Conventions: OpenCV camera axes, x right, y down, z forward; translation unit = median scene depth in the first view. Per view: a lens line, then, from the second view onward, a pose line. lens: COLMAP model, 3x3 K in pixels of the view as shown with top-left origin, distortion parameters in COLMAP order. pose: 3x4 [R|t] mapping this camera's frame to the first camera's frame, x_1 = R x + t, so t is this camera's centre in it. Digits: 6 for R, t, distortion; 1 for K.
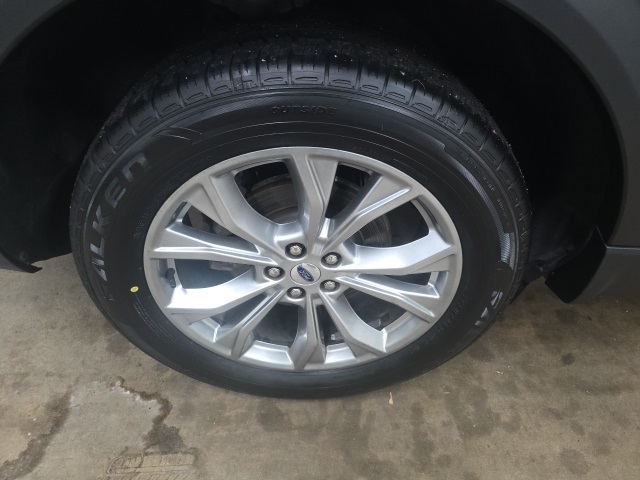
lens RADIAL K [[433.5, 0, 320.0], [0, 433.5, 240.0], [0, 0, 1]] dist [0.033970, 0.000273]
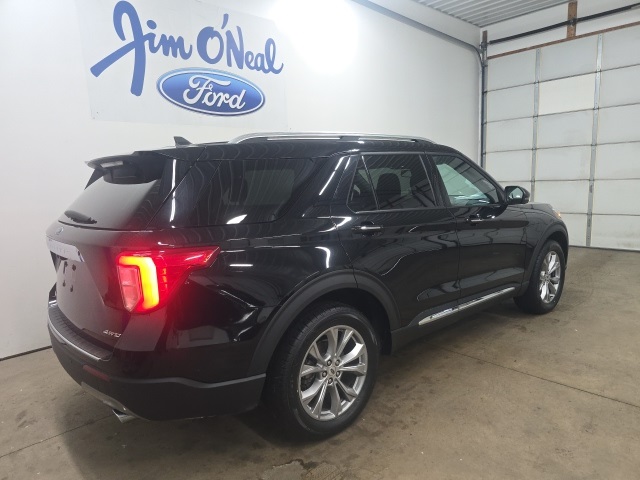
lens RADIAL K [[442.8, 0, 320.0], [0, 442.8, 240.0], [0, 0, 1]] dist [-0.005444, -0.000477]
pose [[0.758281, -0.183977, 0.625430, -1.930014], [0.485485, 0.799639, -0.353386, 0.409203], [-0.435103, 0.571603, 0.695669, -1.737519]]
